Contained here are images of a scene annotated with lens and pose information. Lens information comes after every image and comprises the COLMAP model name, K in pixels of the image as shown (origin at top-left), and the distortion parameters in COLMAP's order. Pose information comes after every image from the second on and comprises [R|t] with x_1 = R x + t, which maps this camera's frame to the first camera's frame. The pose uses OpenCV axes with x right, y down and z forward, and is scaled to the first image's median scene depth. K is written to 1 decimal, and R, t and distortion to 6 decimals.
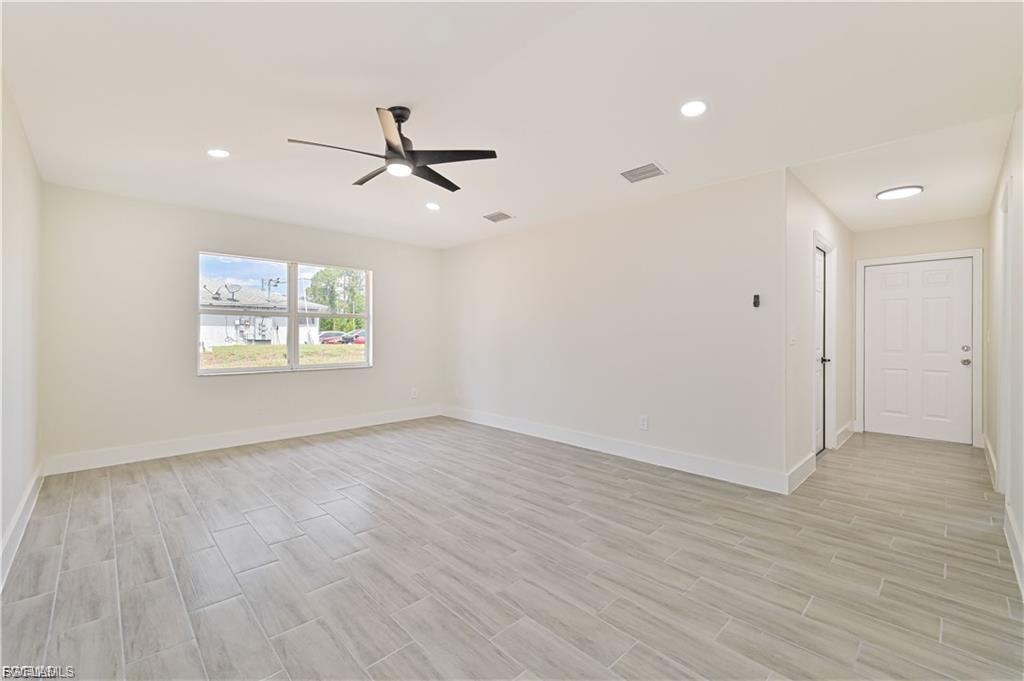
lens RADIAL K [[431.3, 0, 512.0], [0, 431.3, 340.5], [0, 0, 1]] dist [-0.000578, -0.000022]
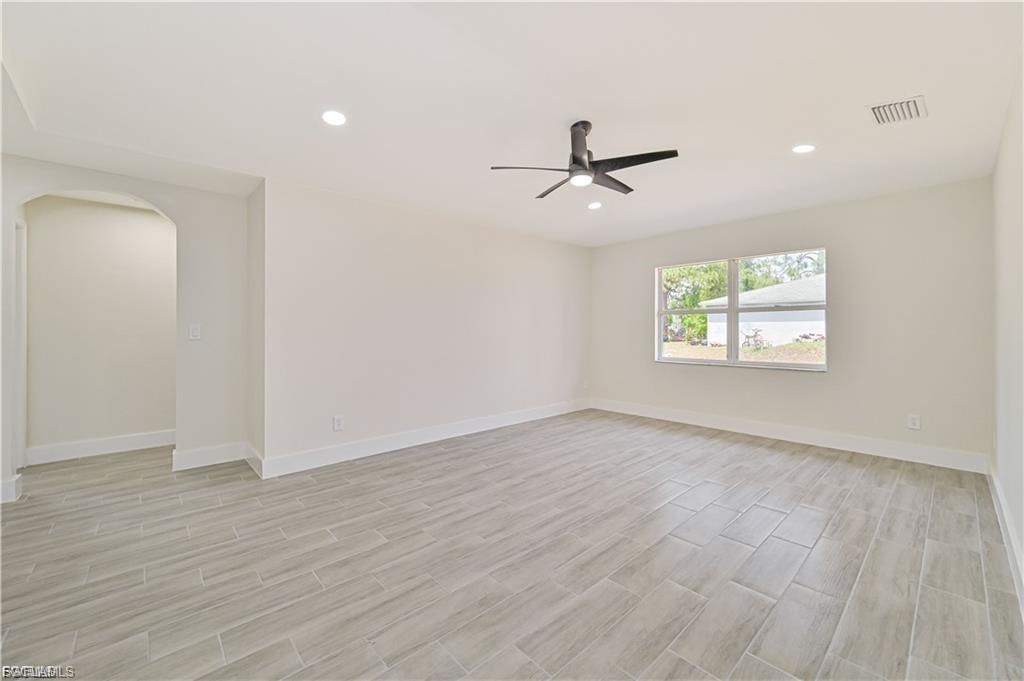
lens RADIAL K [[408.9, 0, 515.2], [0, 408.9, 329.1], [0, 0, 1]] dist [0.000935, -0.000111]
pose [[-0.019753, -0.002947, -0.999801, 0.863196], [-0.009623, 0.999950, -0.002758, -0.015095], [0.999759, 0.009566, -0.019781, 0.939384]]
